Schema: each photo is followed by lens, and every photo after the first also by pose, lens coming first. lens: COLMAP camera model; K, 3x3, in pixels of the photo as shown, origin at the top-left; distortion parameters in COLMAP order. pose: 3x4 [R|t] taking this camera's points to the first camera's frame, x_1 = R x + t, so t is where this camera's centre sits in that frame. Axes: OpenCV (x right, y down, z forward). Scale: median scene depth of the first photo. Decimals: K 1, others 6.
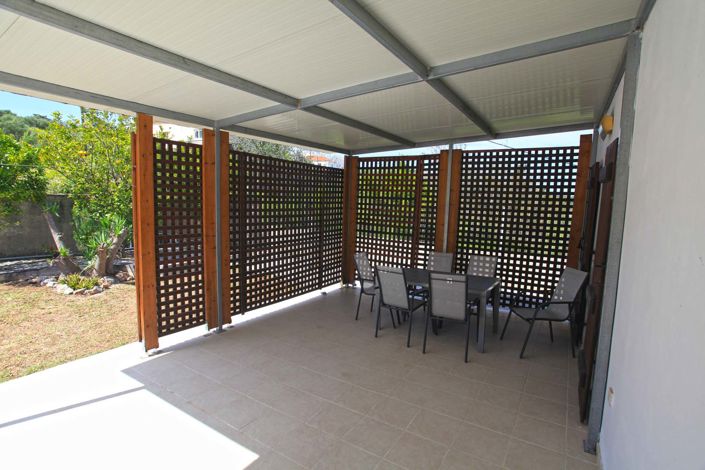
lens RADIAL K [[348.4, 0, 349.4], [0, 348.4, 249.2], [0, 0, 1]] dist [-0.001864, 0.000646]
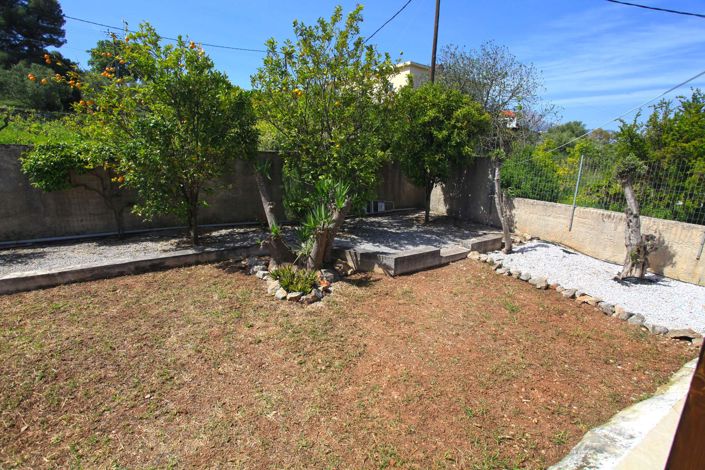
lens RADIAL K [[348.4, 0, 349.4], [0, 348.4, 249.2], [0, 0, 1]] dist [-0.001864, 0.000646]
pose [[0.894718, 0.100488, -0.435181, -0.358886], [-0.049769, 0.990724, 0.126446, -0.050834], [0.443851, -0.091475, 0.891420, 0.413500]]
